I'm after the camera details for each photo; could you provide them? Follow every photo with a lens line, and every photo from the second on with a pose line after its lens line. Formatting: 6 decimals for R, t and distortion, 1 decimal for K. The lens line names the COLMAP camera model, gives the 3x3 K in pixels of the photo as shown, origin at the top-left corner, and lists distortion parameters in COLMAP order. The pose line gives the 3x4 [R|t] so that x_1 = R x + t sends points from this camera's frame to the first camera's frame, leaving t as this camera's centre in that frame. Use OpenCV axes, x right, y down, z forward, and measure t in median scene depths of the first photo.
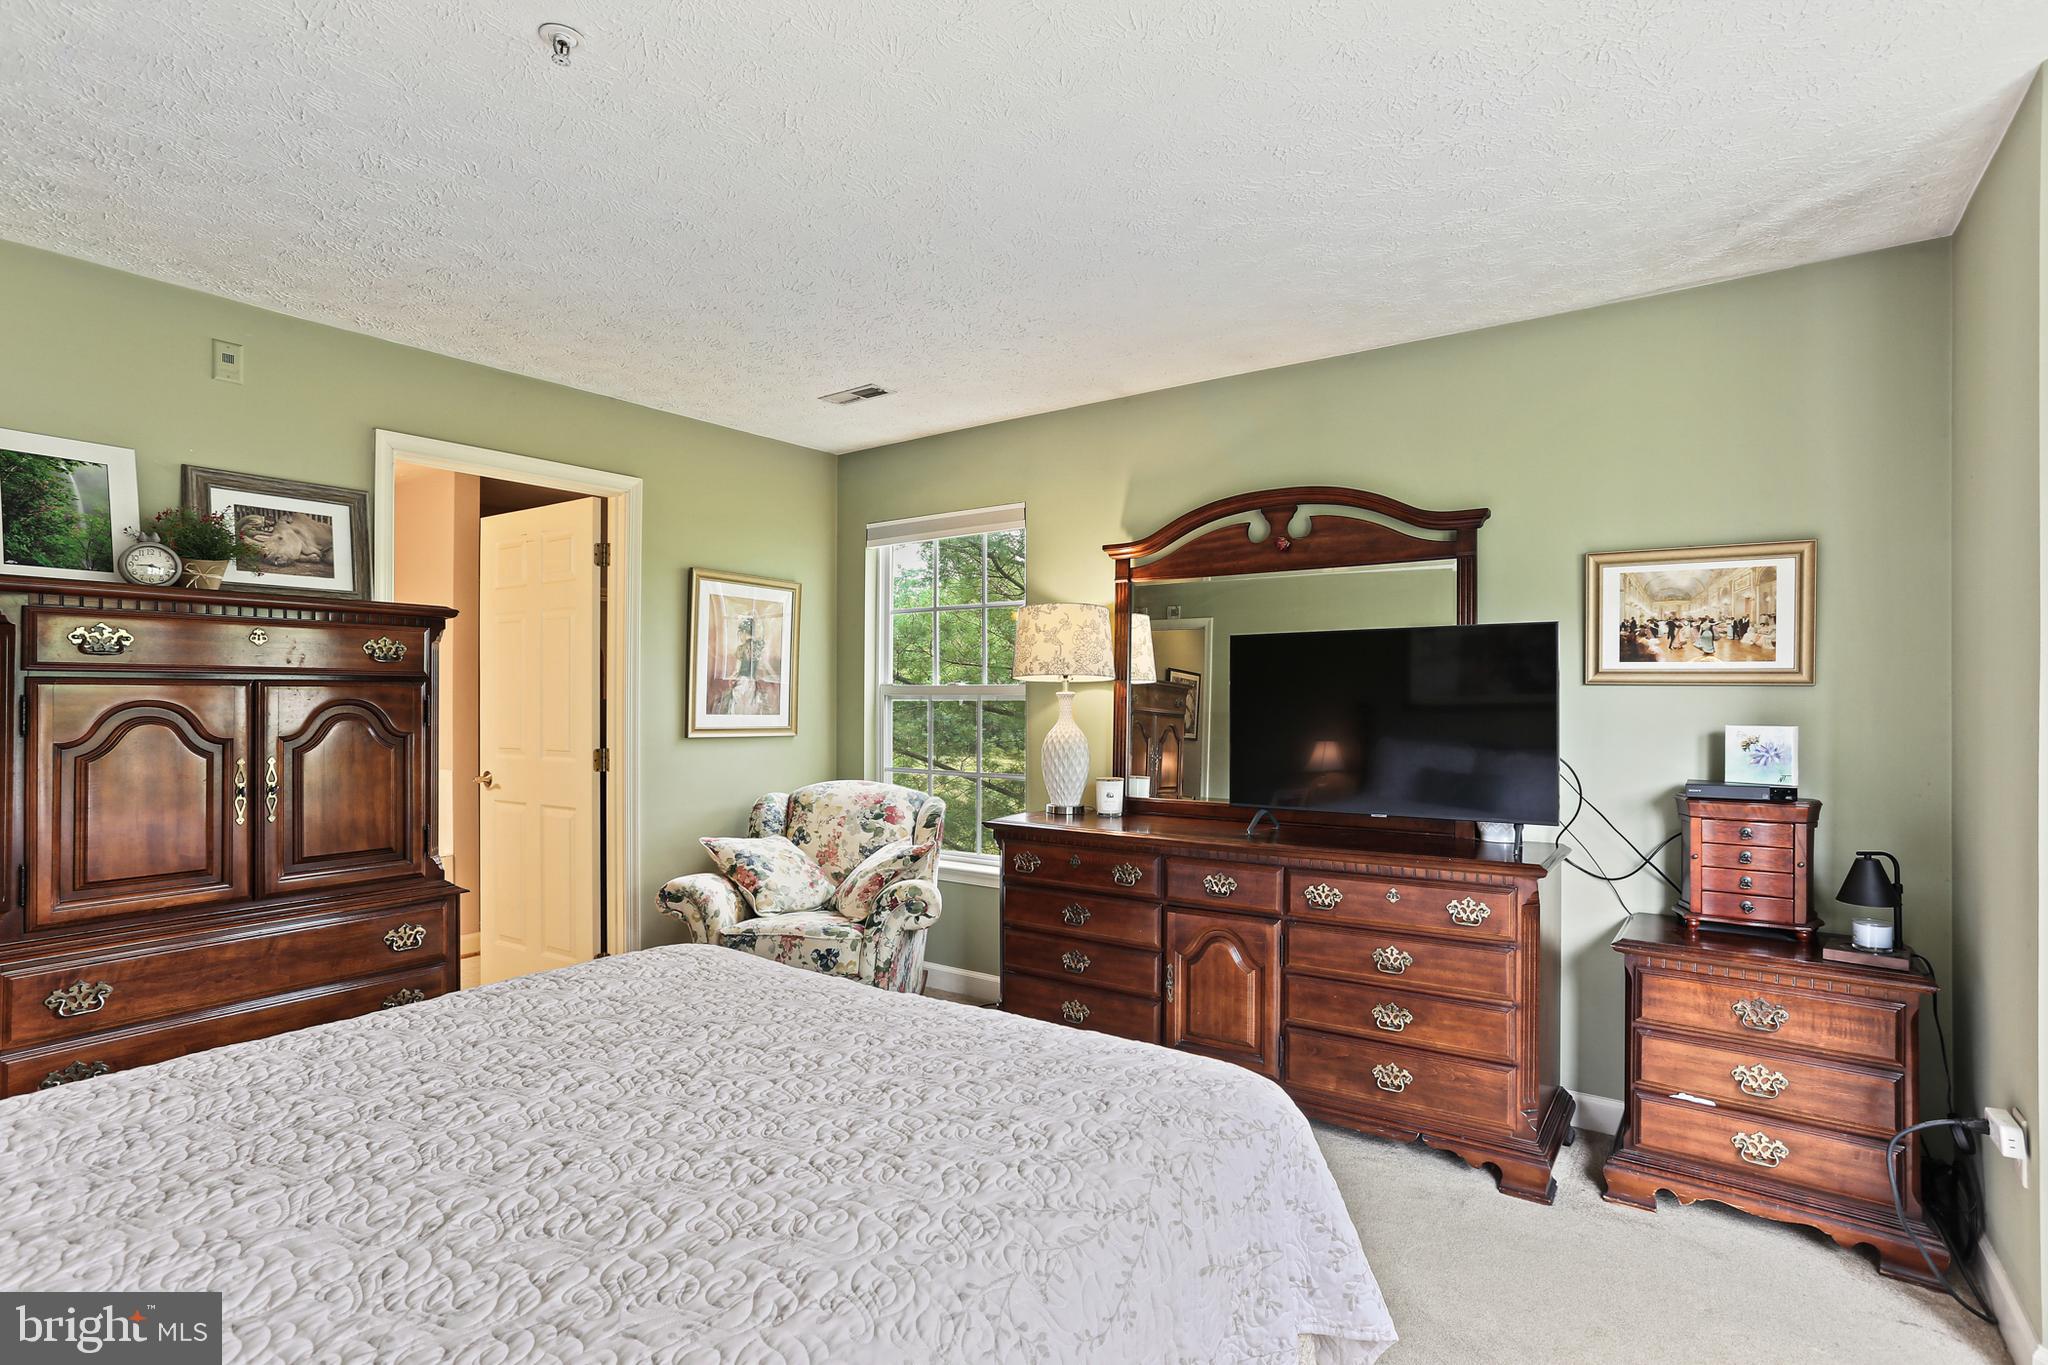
lens RADIAL K [[992.3, 0, 1024.0], [0, 992.3, 682.5], [0, 0, 1]] dist [-0.053392, 0.036969]
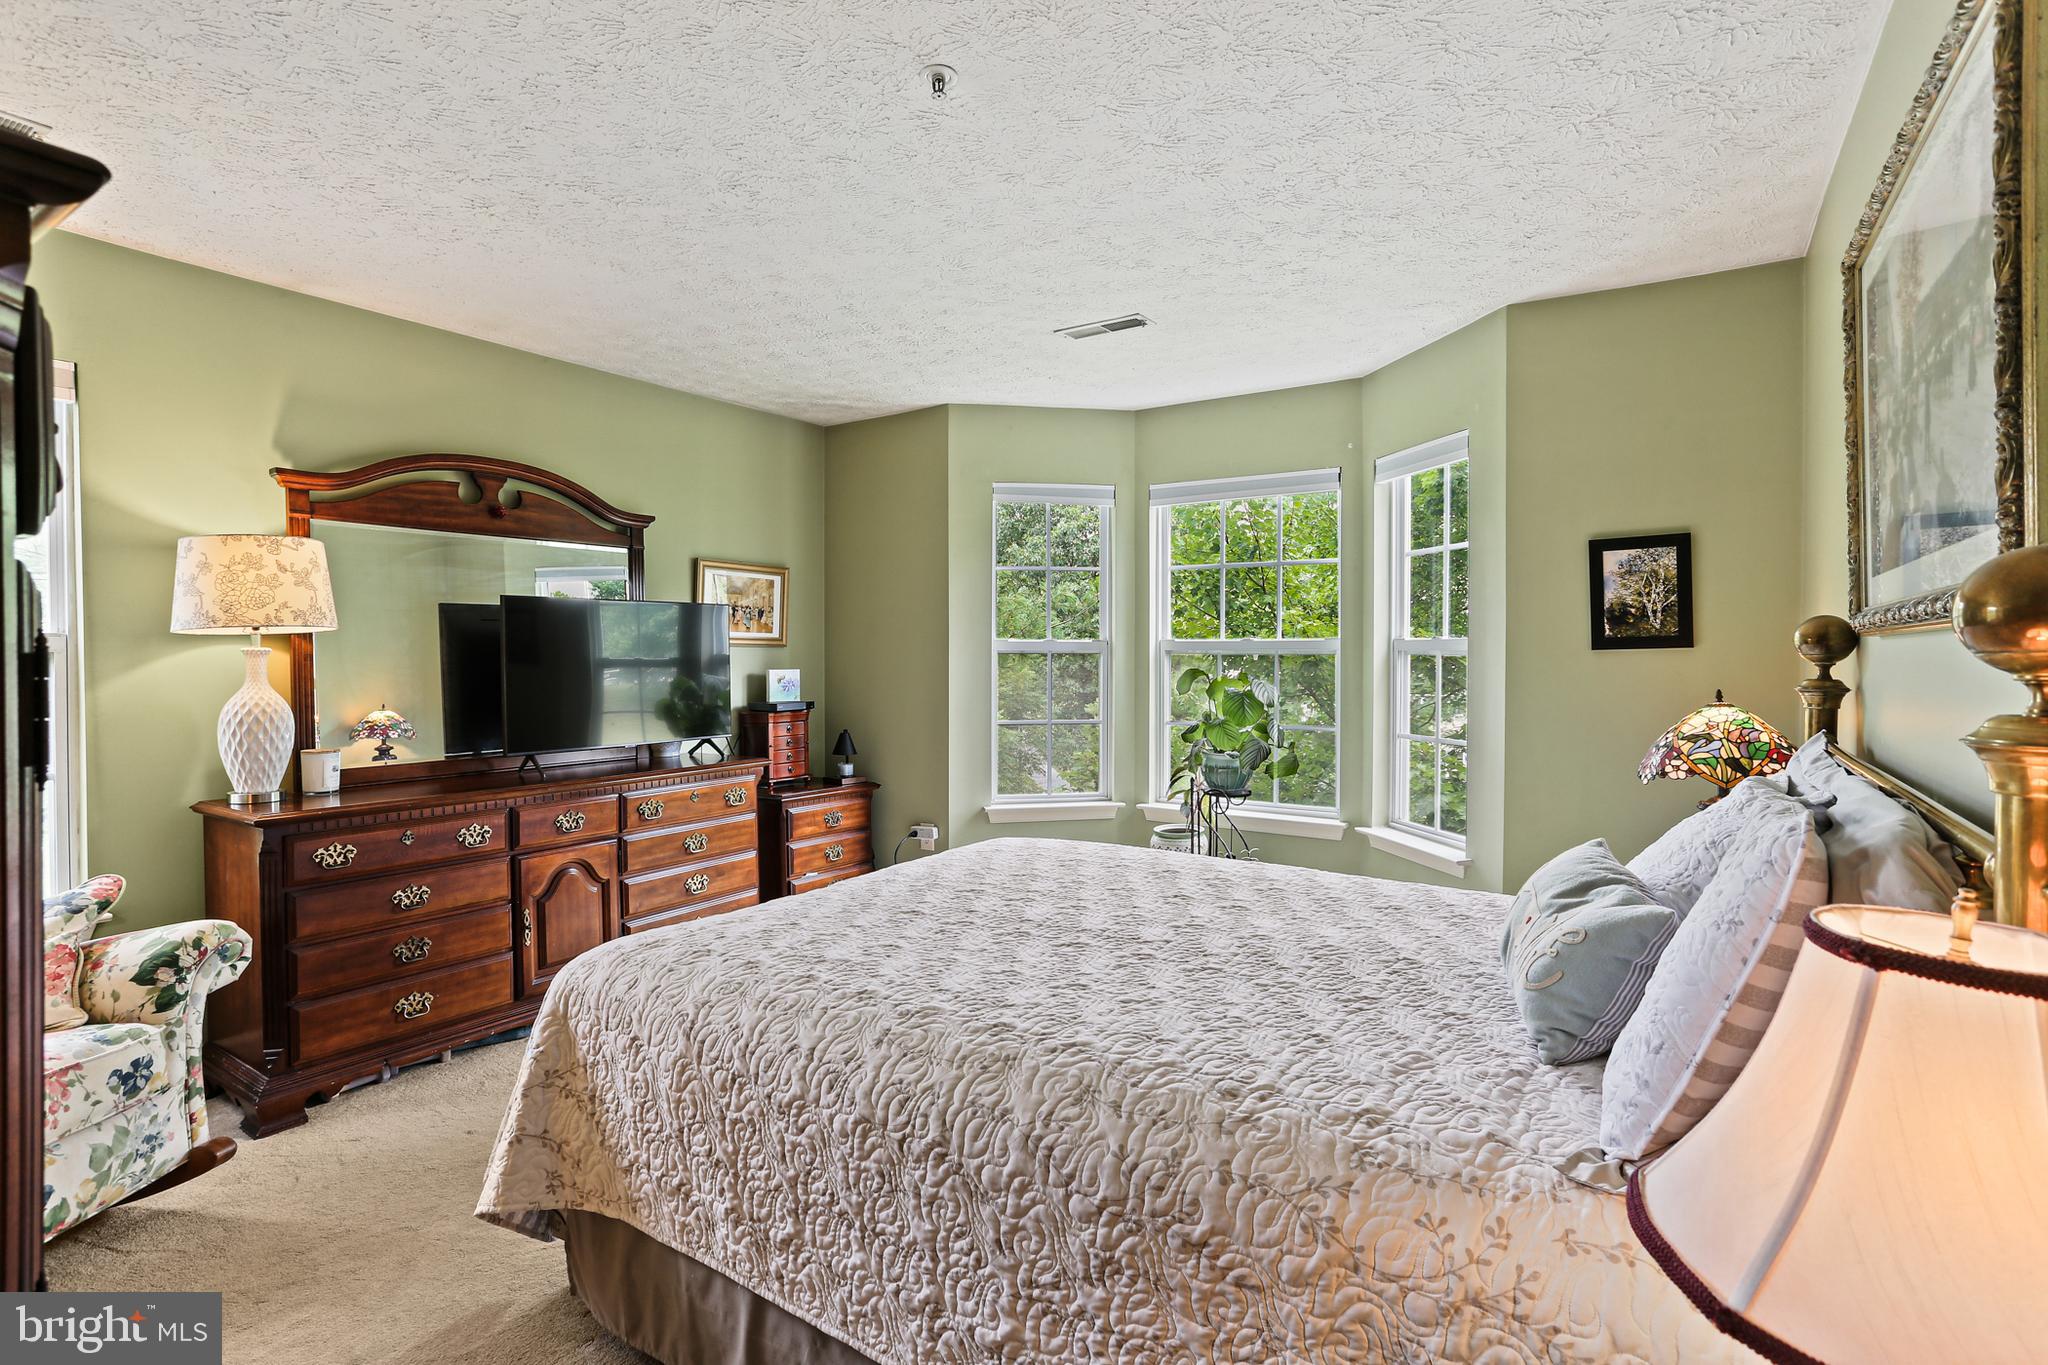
lens RADIAL K [[1002.1, 0, 1018.1], [0, 1002.1, 661.1], [0, 0, 1]] dist [-0.051020, 0.037104]
pose [[-0.022283, -0.006875, 0.999728, -0.936003], [-0.009951, 0.999928, 0.006655, 0.010919], [-0.999702, -0.009800, -0.022349, 0.521922]]
